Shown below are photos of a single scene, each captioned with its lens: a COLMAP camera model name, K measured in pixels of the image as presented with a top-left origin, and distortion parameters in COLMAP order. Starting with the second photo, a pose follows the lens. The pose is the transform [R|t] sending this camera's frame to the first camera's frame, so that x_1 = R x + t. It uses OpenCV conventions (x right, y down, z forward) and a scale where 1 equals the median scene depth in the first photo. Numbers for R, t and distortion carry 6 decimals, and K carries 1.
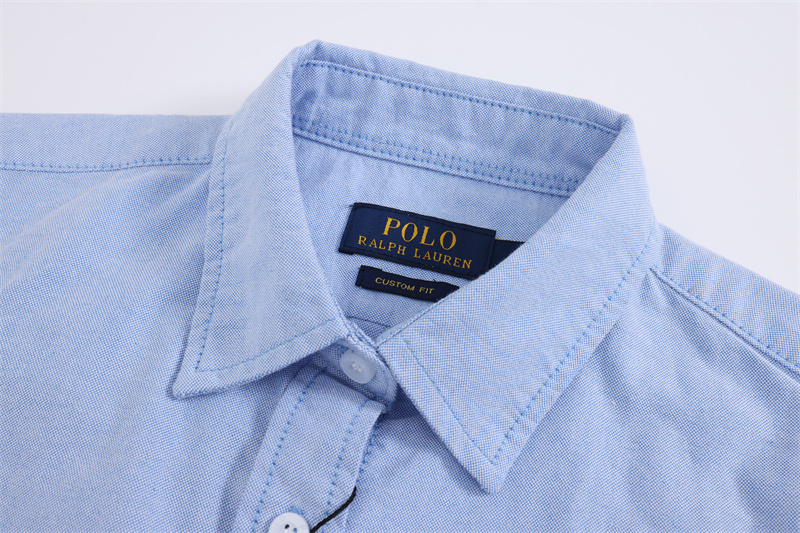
lens RADIAL K [[918.1, 0, 400.0], [0, 918.1, 266.5], [0, 0, 1]] dist [0.036854, -0.042385]
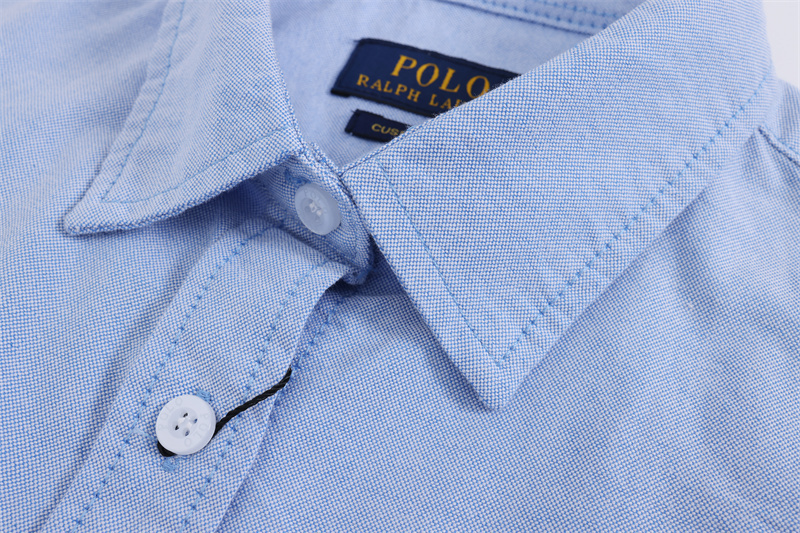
lens RADIAL K [[918.1, 0, 400.0], [0, 918.1, 266.5], [0, 0, 1]] dist [0.036854, -0.042385]
pose [[0.988980, 0.079494, -0.124895, 0.105004], [-0.087938, 0.994093, -0.063608, 0.186512], [0.119101, 0.073890, 0.990129, 0.304595]]
